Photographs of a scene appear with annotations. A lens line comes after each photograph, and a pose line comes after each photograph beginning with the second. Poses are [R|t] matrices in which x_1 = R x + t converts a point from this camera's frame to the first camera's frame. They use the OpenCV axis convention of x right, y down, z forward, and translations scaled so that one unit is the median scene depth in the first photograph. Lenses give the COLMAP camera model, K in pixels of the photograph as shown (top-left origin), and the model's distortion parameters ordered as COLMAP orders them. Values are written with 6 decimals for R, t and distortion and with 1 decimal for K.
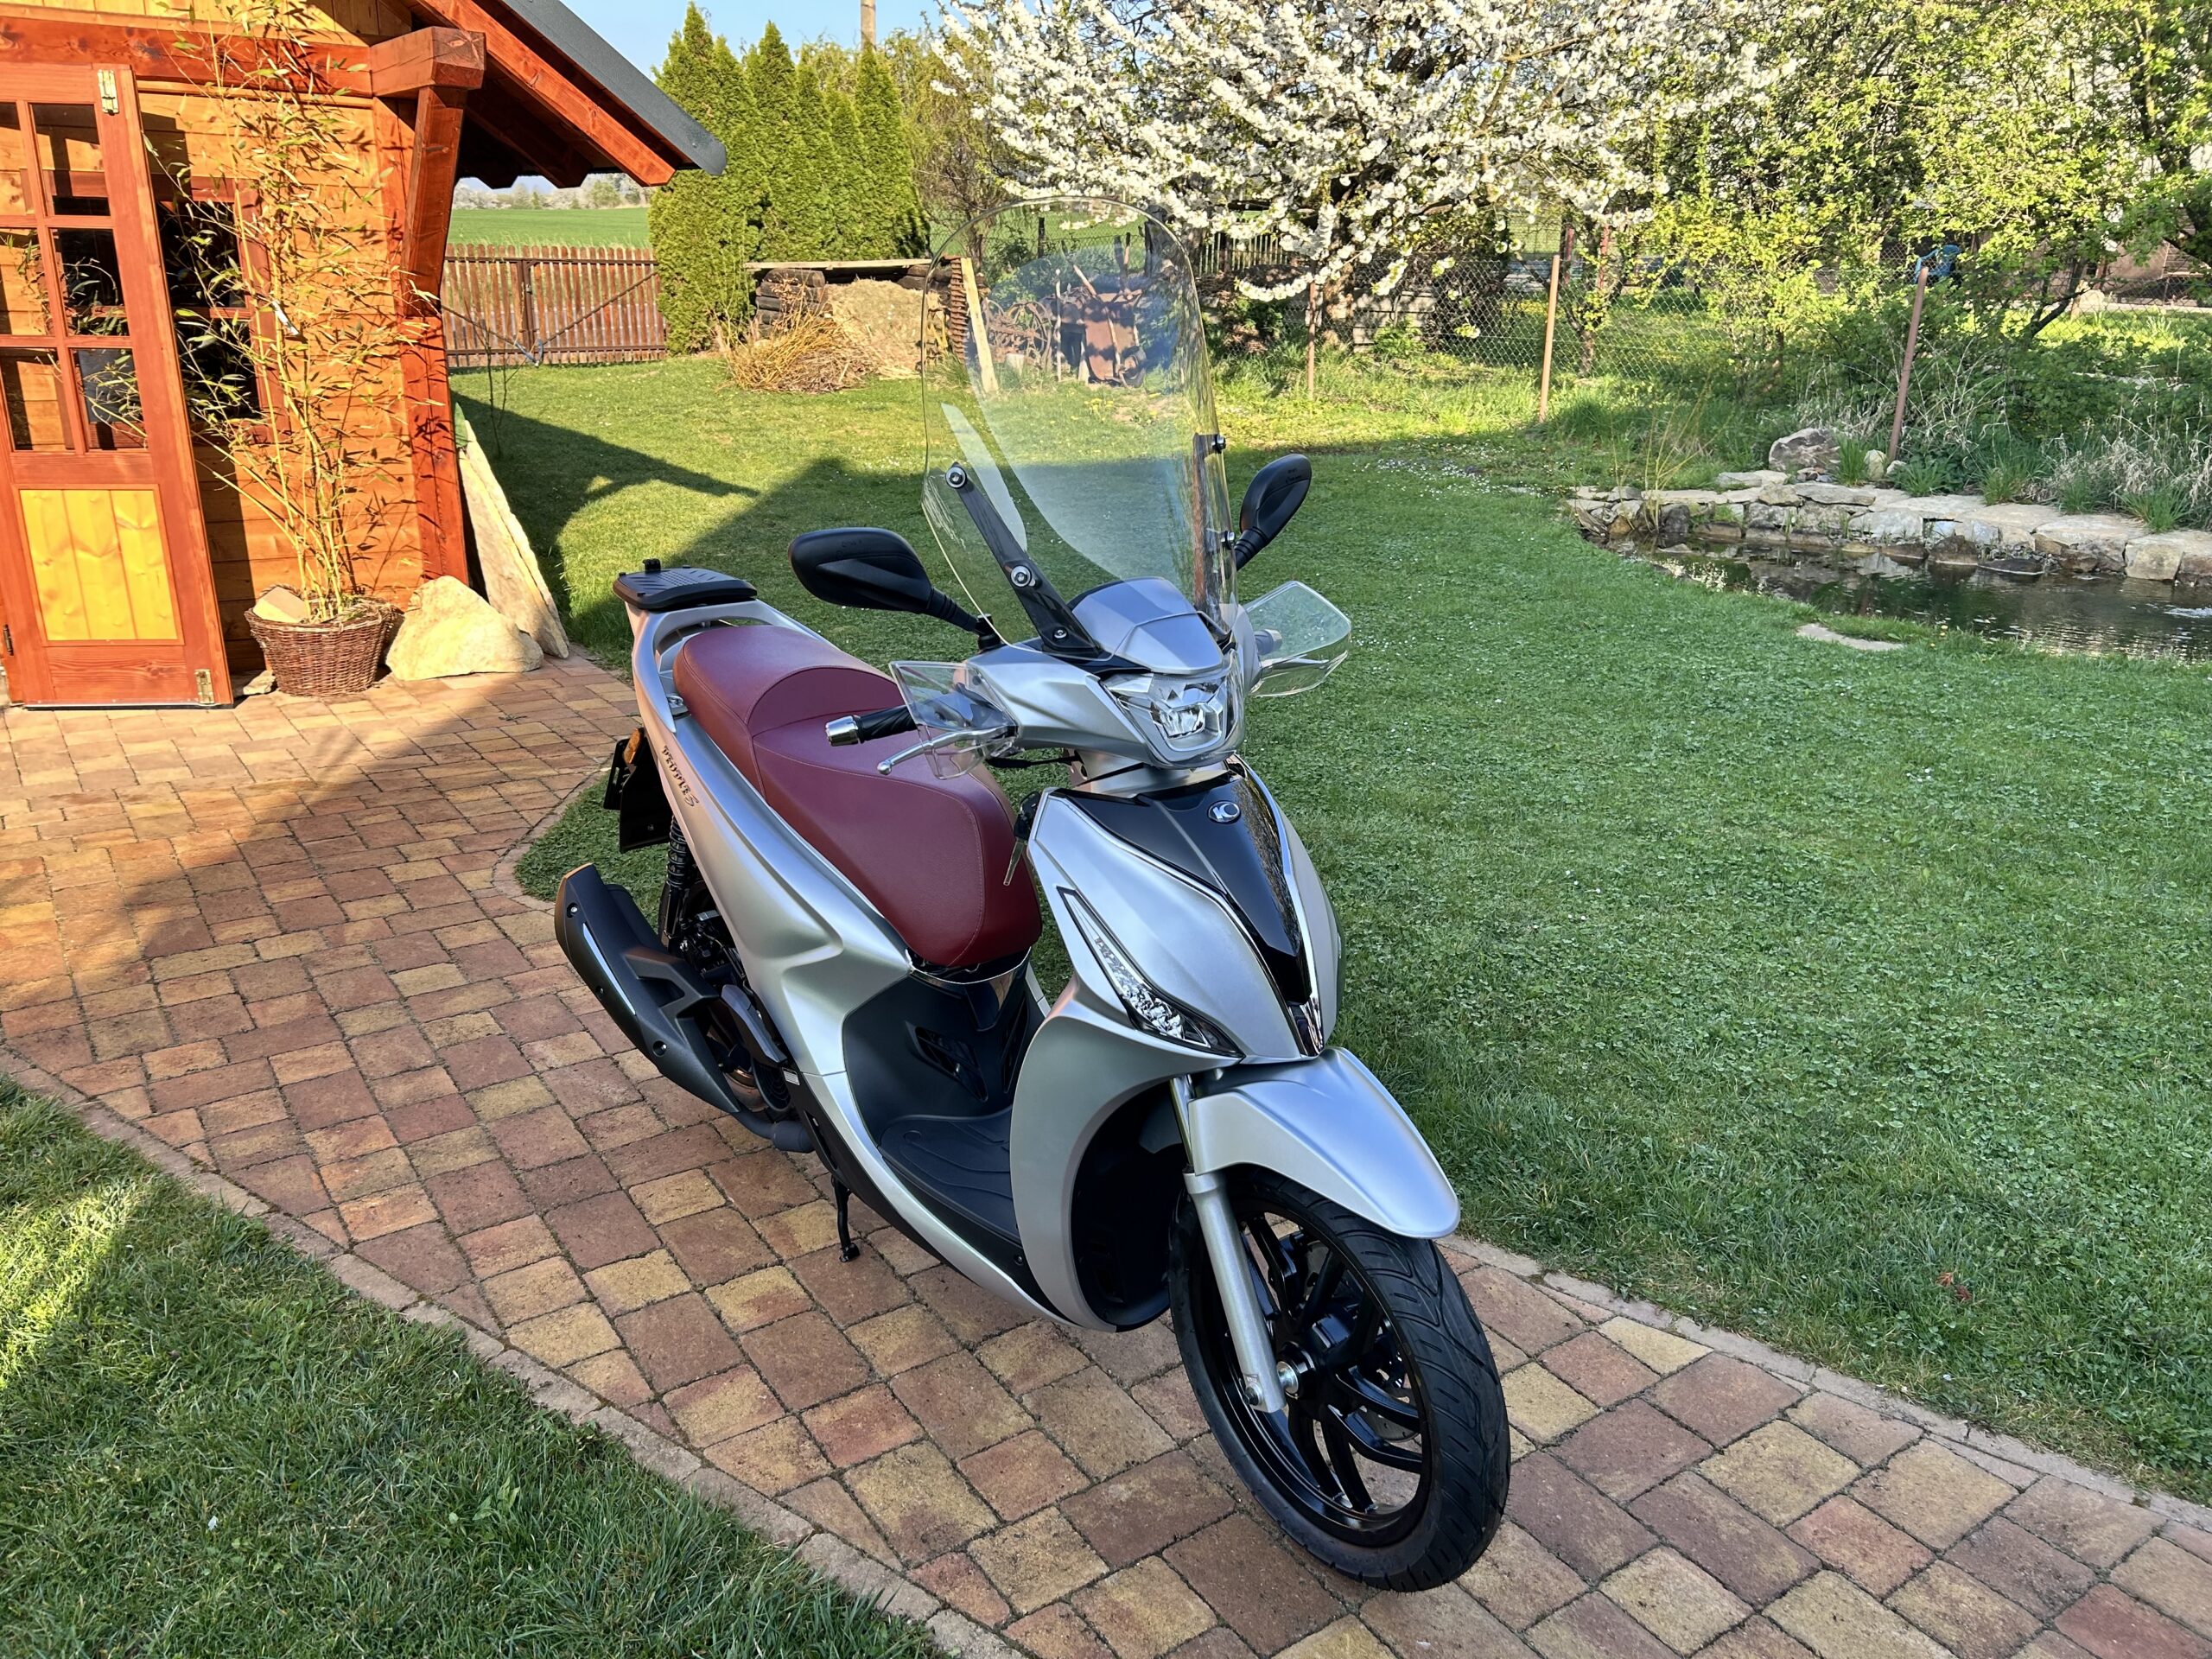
lens RADIAL K [[1633.0, 0, 1121.7], [0, 1633.0, 835.6], [0, 0, 1]] dist [0.032738, -0.029503]
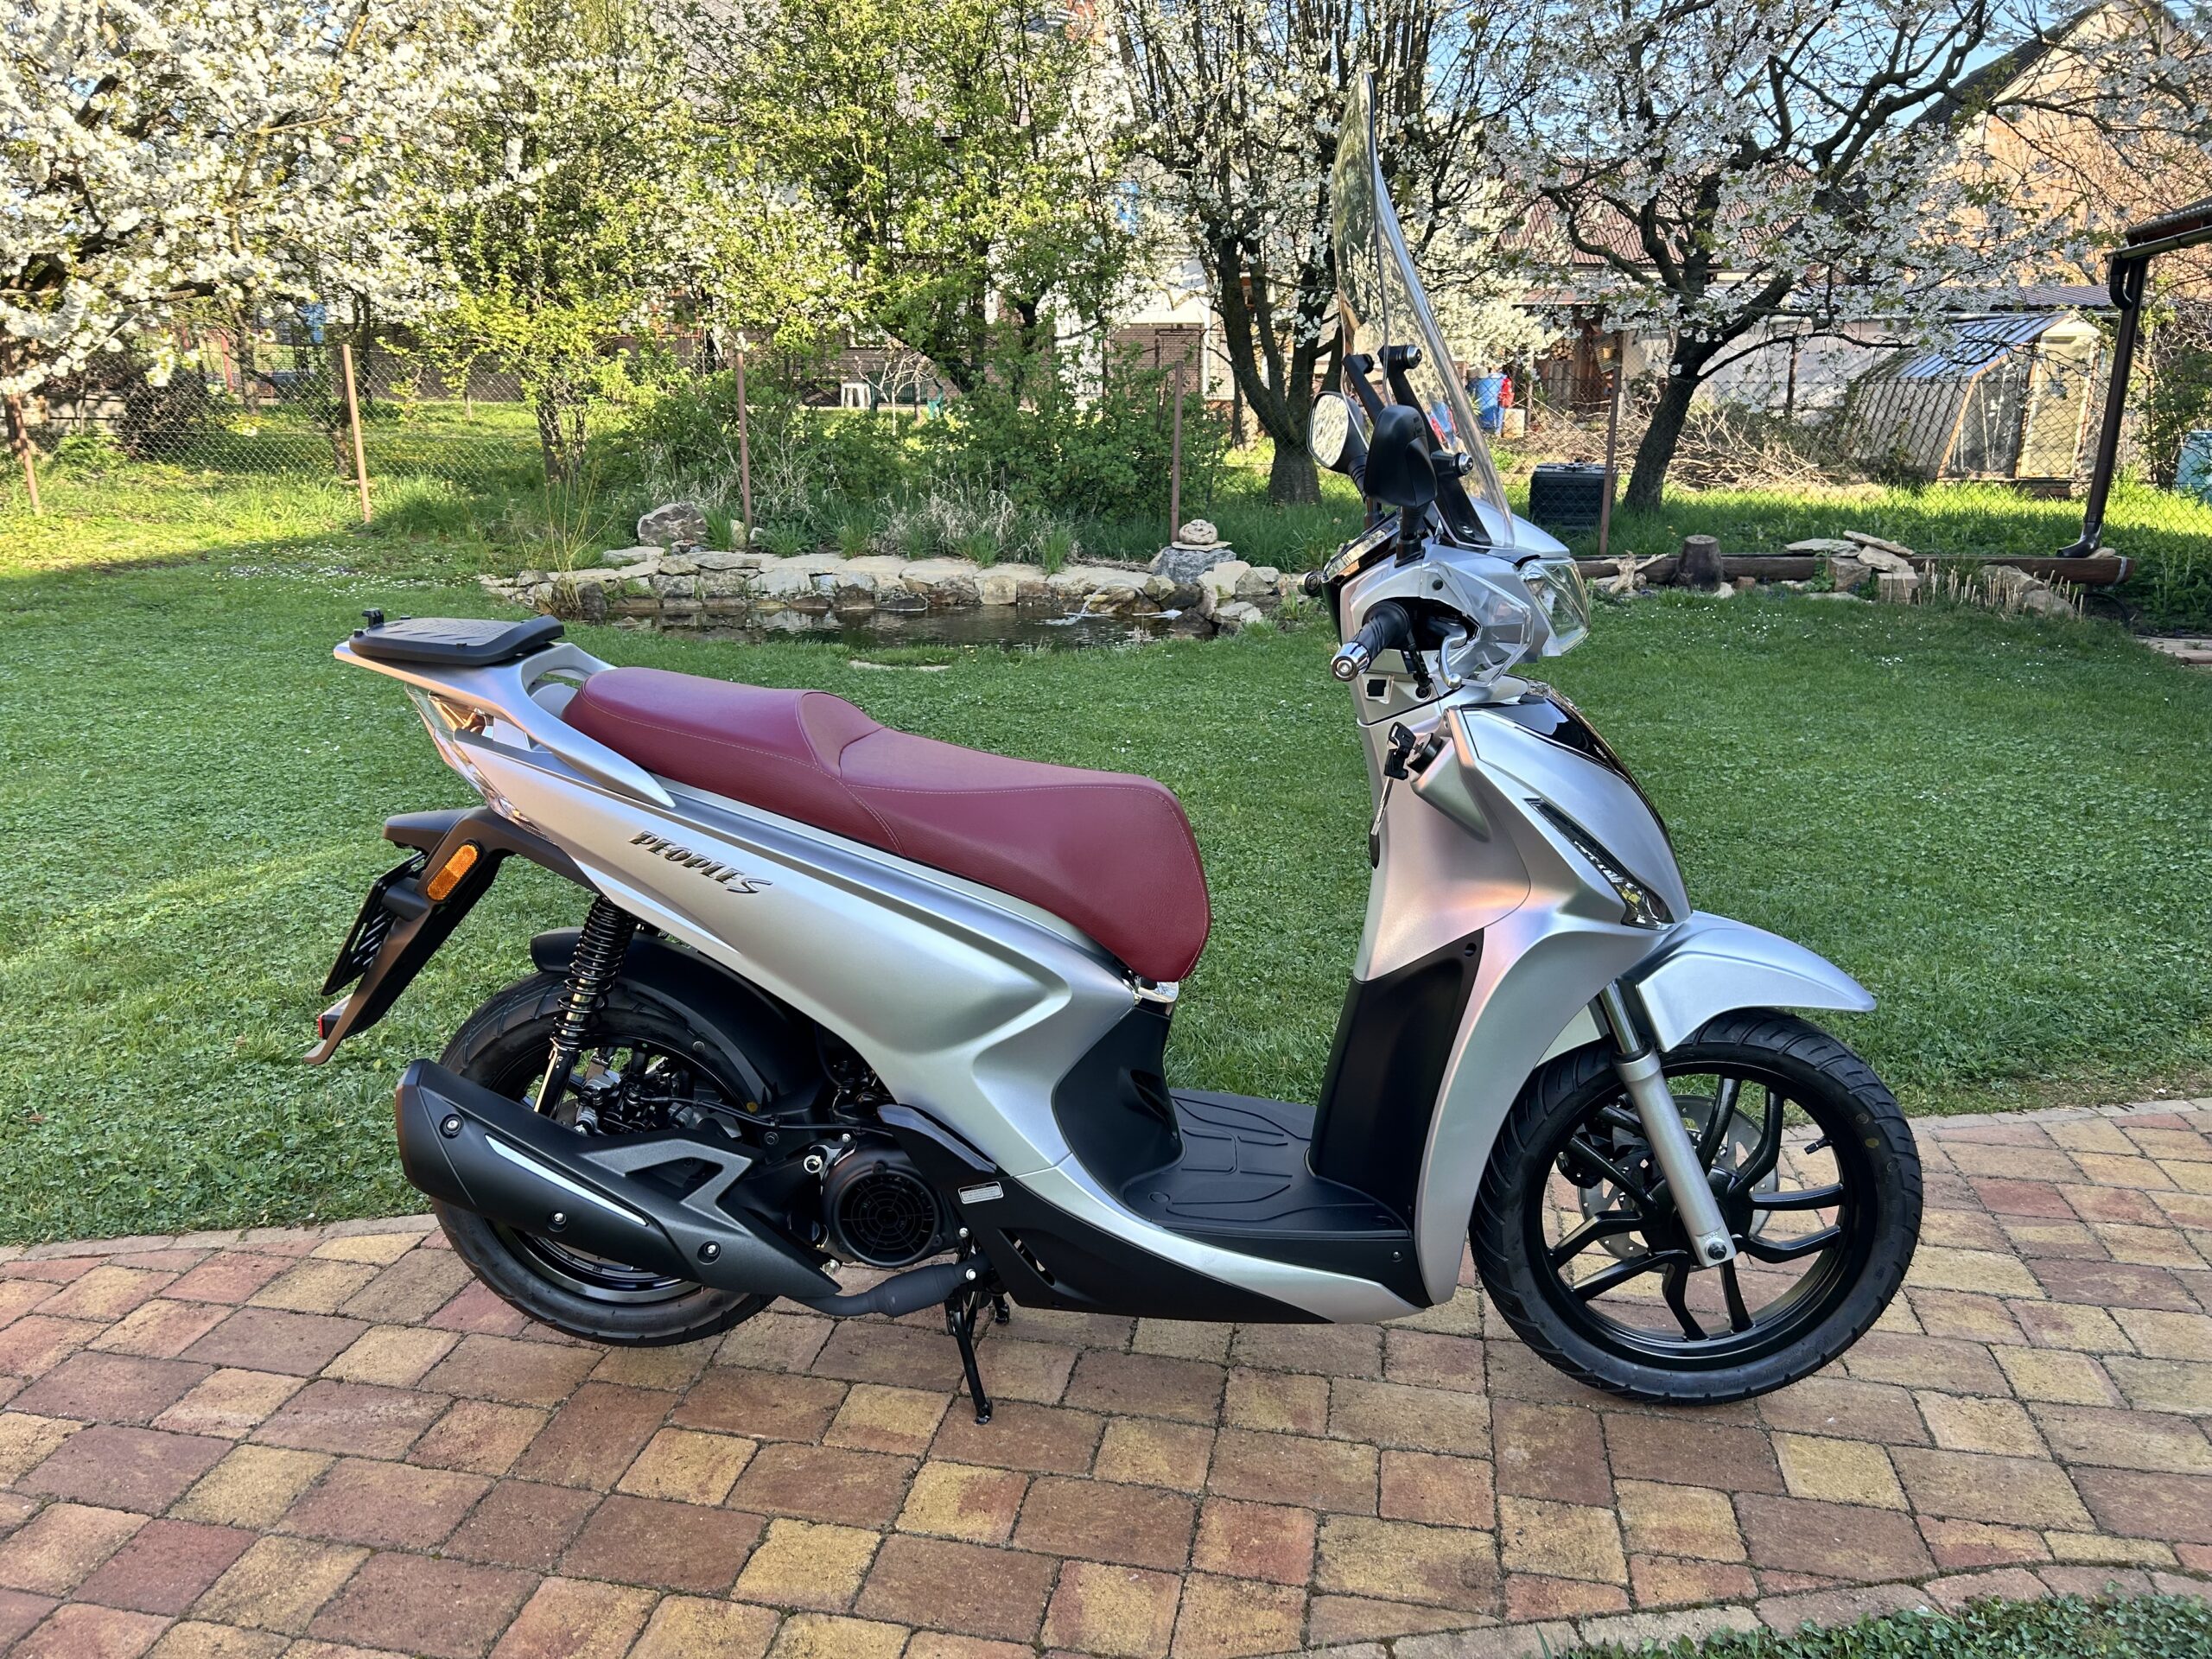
lens RADIAL K [[1633.0, 0, 1097.2], [0, 1633.0, 836.3], [0, 0, 1]] dist [0.032738, -0.029503]
pose [[0.715154, -0.196489, 0.670780, -0.144720], [0.240484, 0.970254, 0.027821, -0.005560], [-0.656294, 0.141416, 0.741134, 0.080428]]
